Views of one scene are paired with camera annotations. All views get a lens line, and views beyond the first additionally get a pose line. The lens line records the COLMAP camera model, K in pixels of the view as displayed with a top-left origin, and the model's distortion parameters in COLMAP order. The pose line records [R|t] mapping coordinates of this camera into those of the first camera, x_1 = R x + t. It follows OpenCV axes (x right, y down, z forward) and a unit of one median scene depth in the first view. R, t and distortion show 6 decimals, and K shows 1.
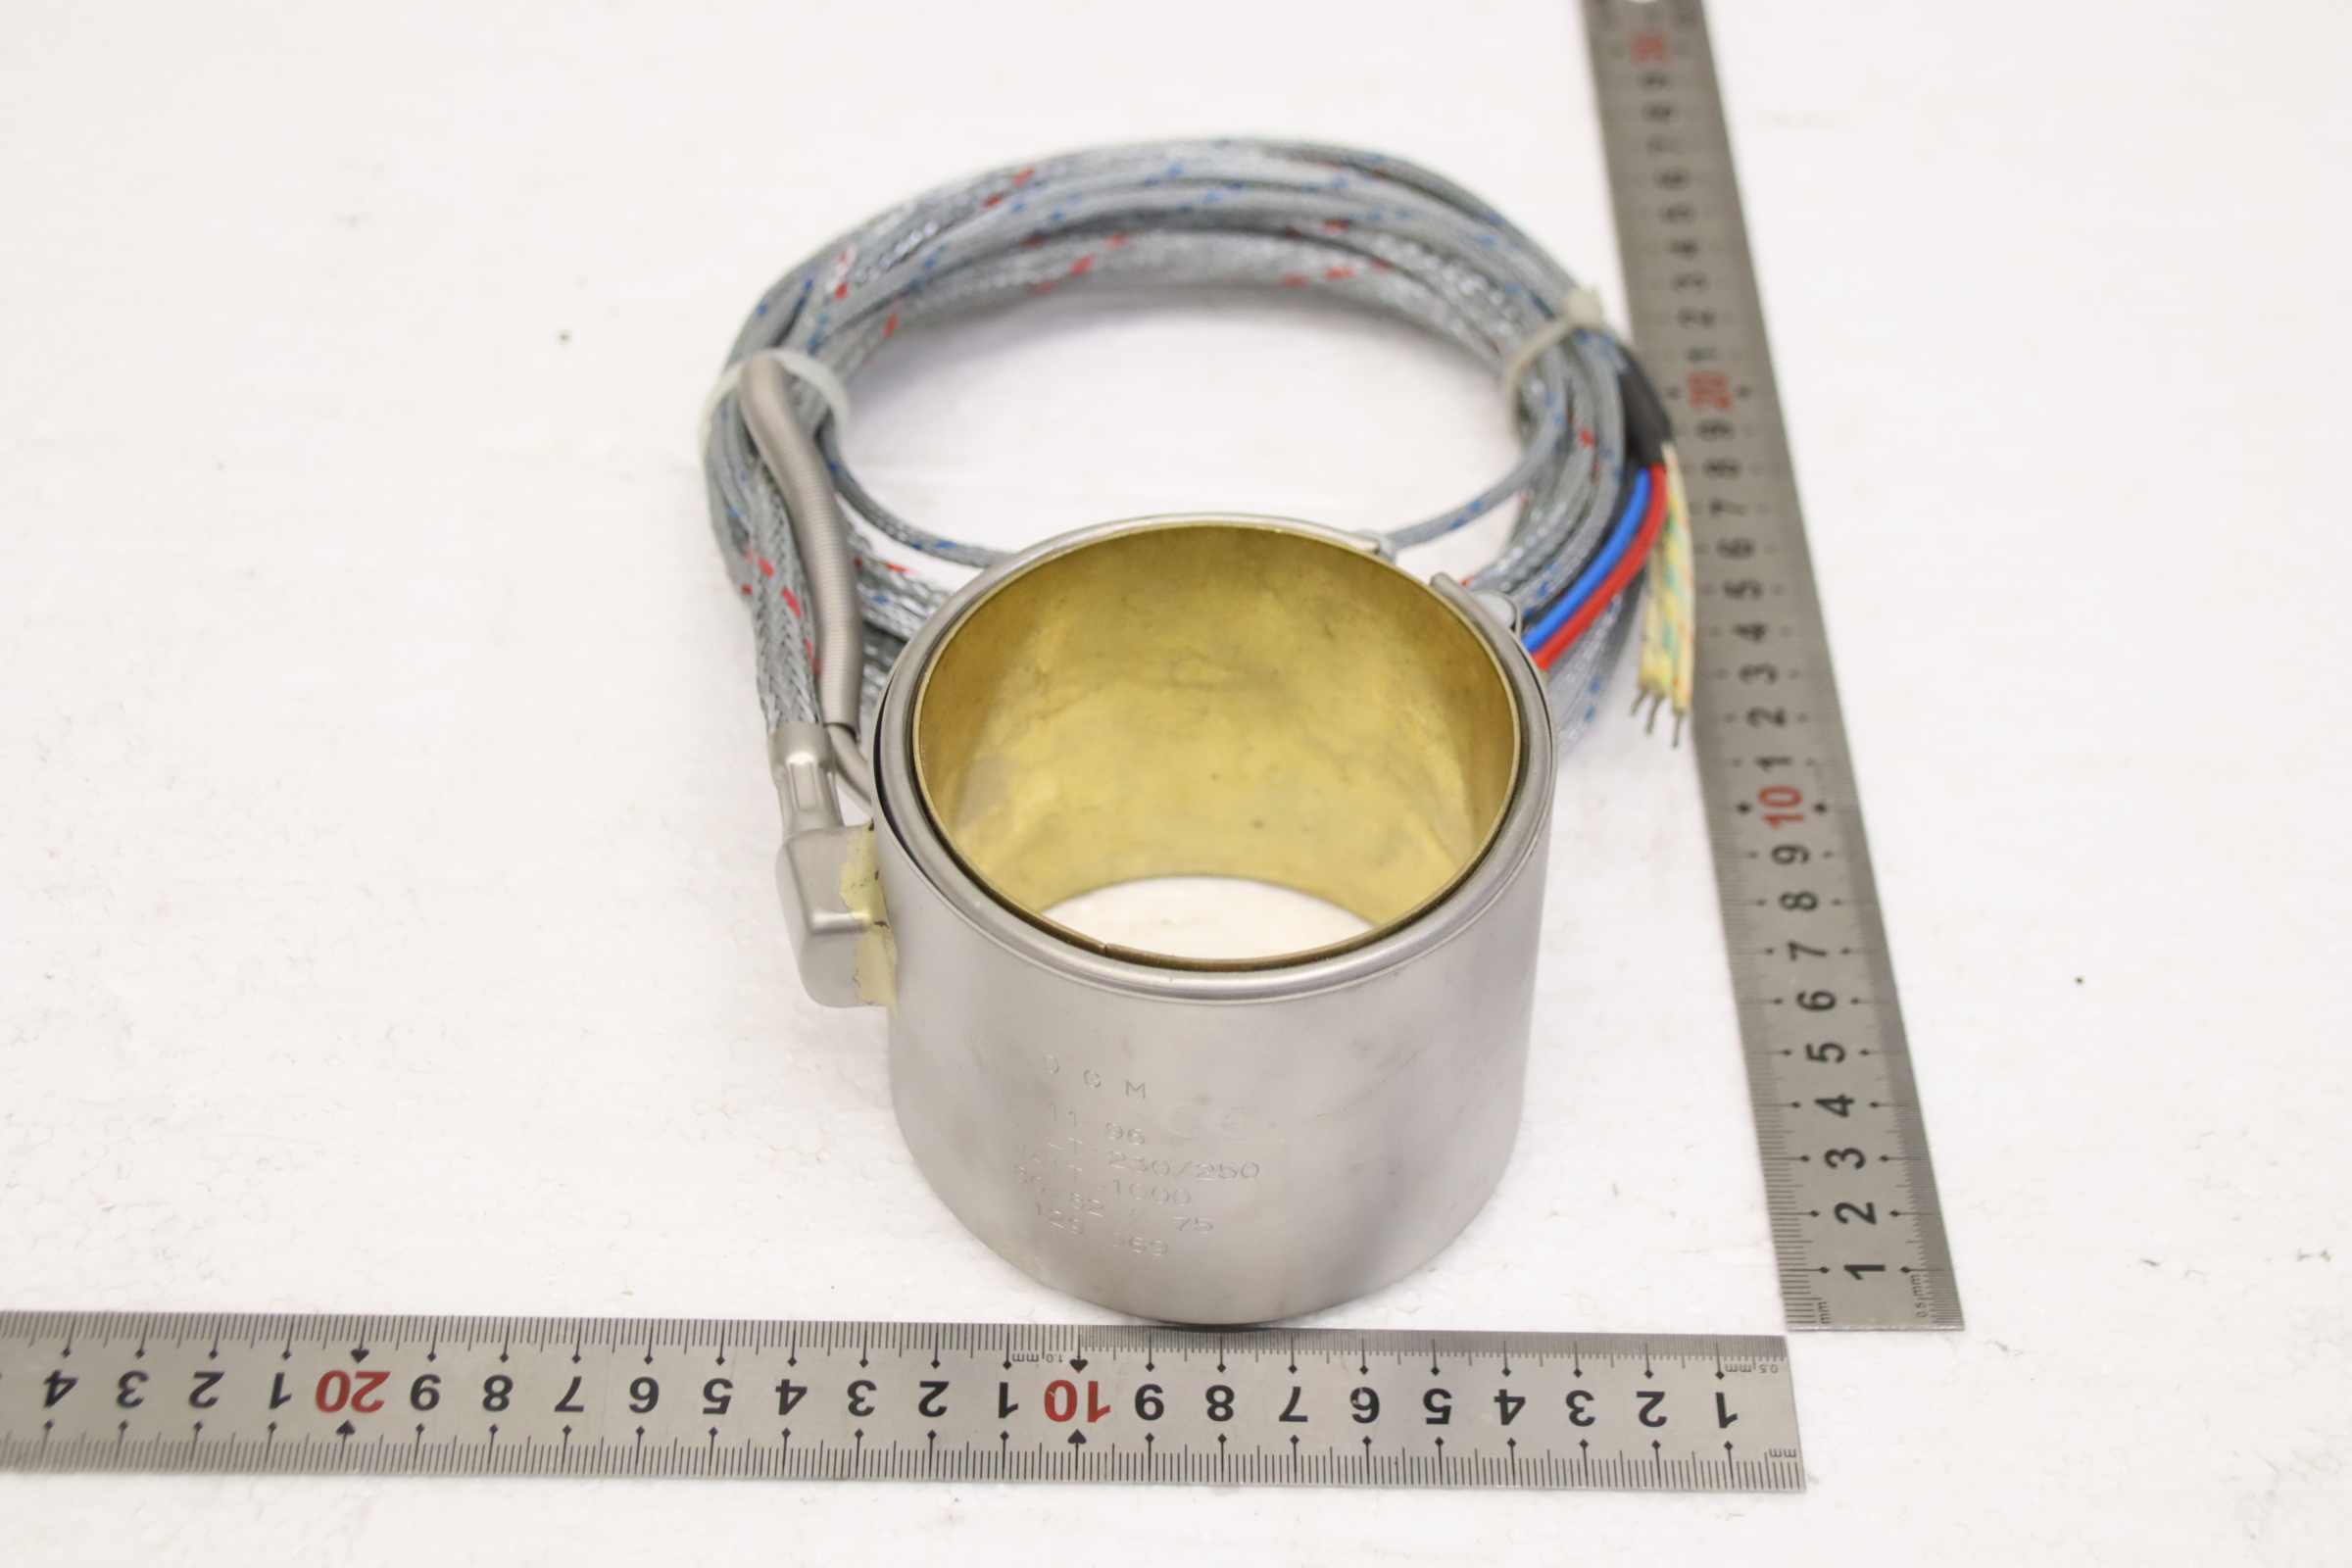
lens RADIAL K [[3873.3, 0, 1177.7], [0, 3873.3, 785.6], [0, 0, 1]] dist [0.001043, 0.000000]
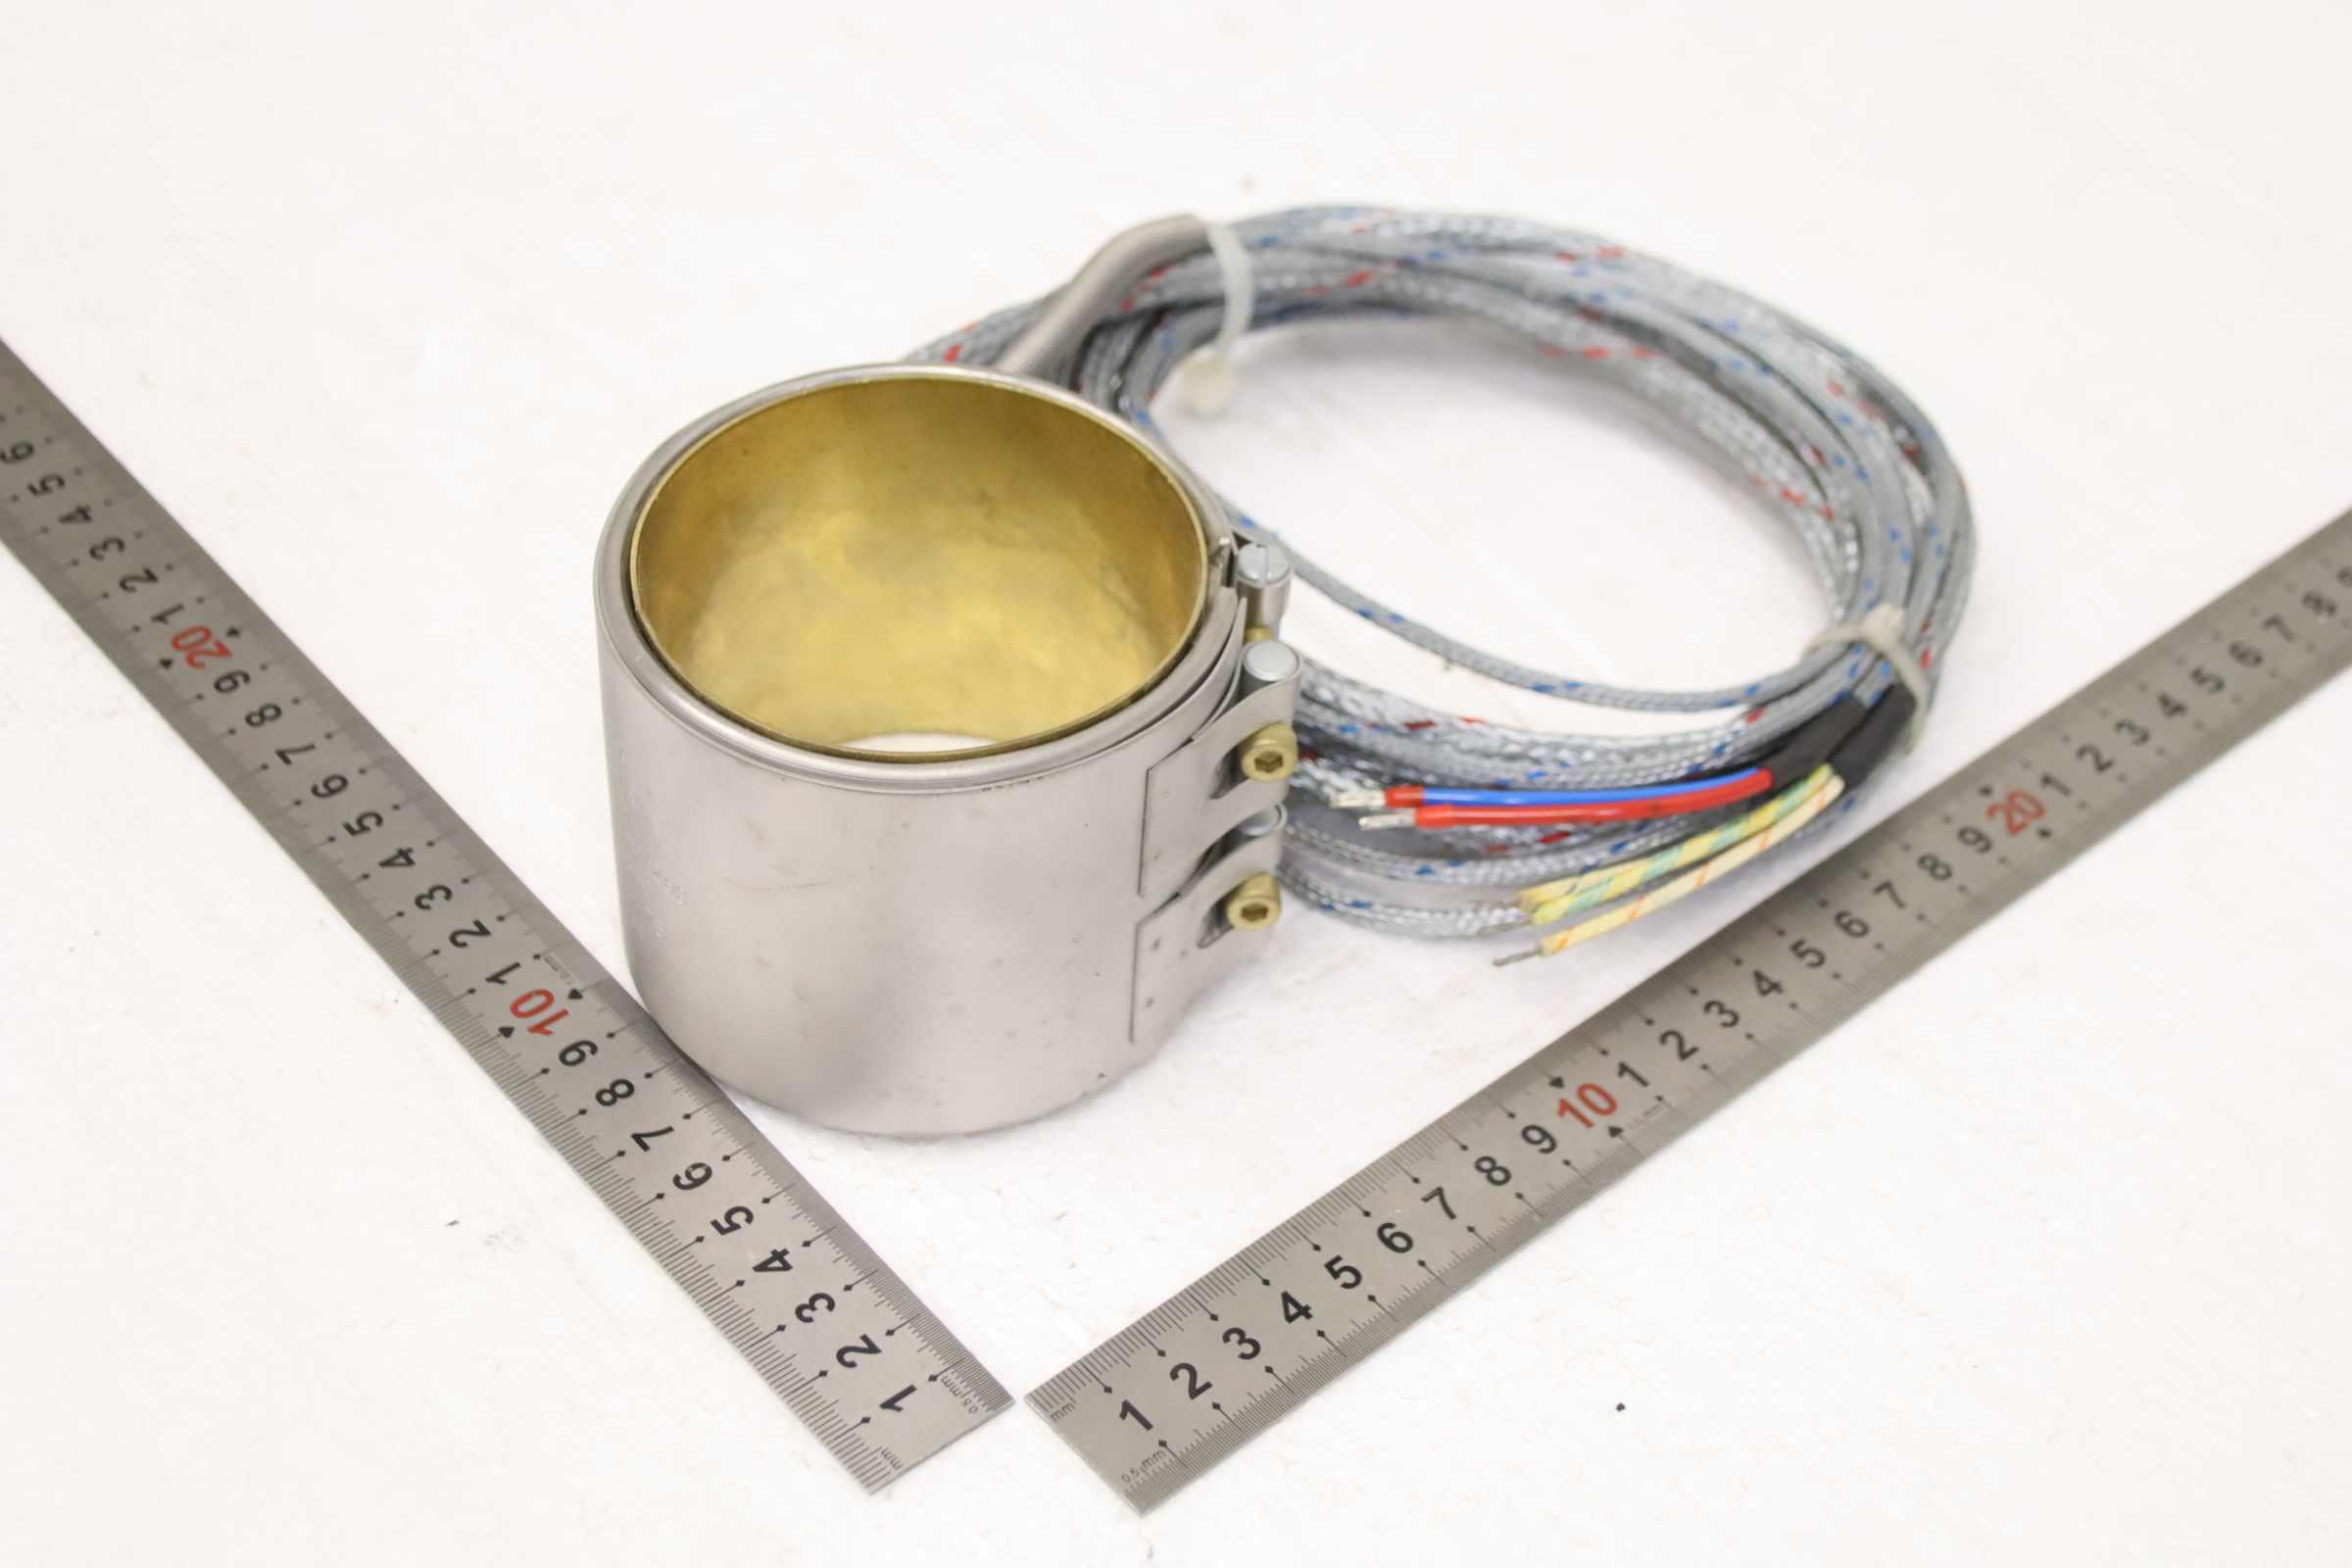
lens RADIAL K [[4010.6, 0, 1174.6], [0, 4010.6, 779.3], [0, 0, 1]] dist [0.021665, 0.000000]
pose [[0.638036, 0.550157, -0.538737, 0.644042], [-0.586846, 0.800401, 0.122355, -0.133303], [0.498520, 0.238089, 0.833541, 0.127915]]
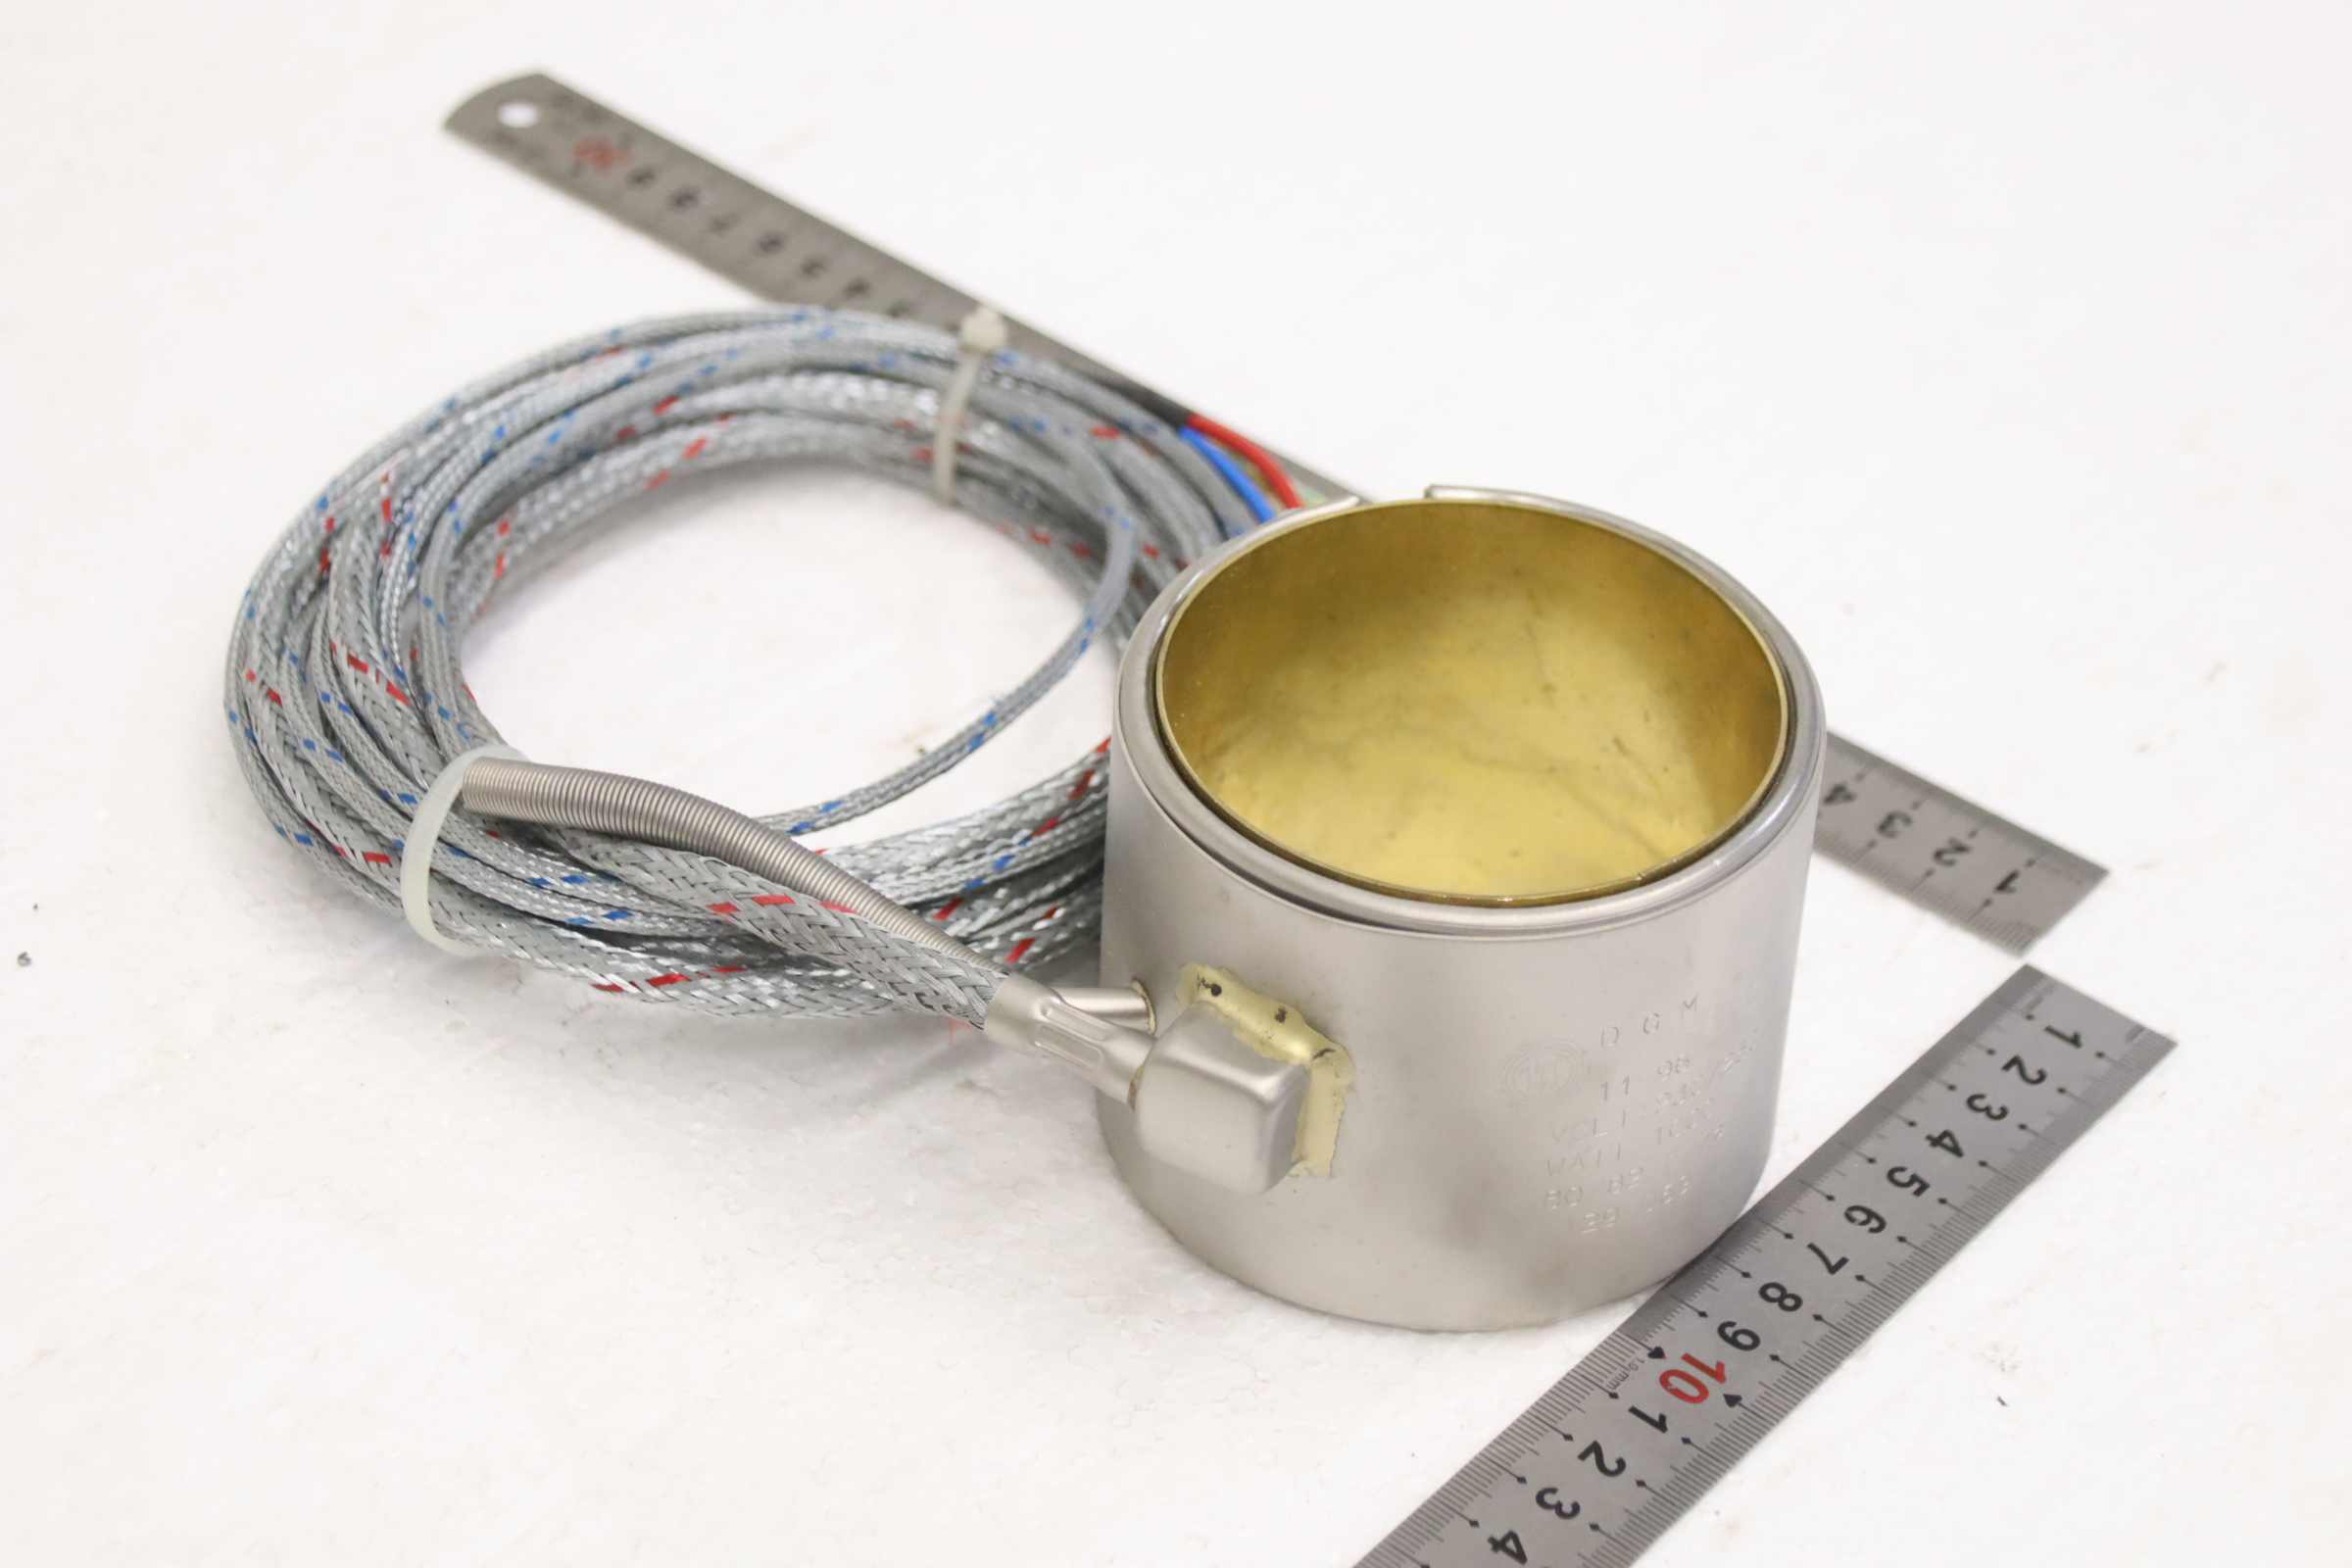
lens RADIAL K [[4990.0, 0, 1177.9], [0, 4990.0, 783.6], [0, 0, 1]] dist [0.028685, 0.000000]
pose [[0.649393, -0.488492, 0.582808, -0.730903], [0.543680, 0.834089, 0.093314, -0.141505], [-0.531697, 0.256263, 0.807234, 0.041641]]
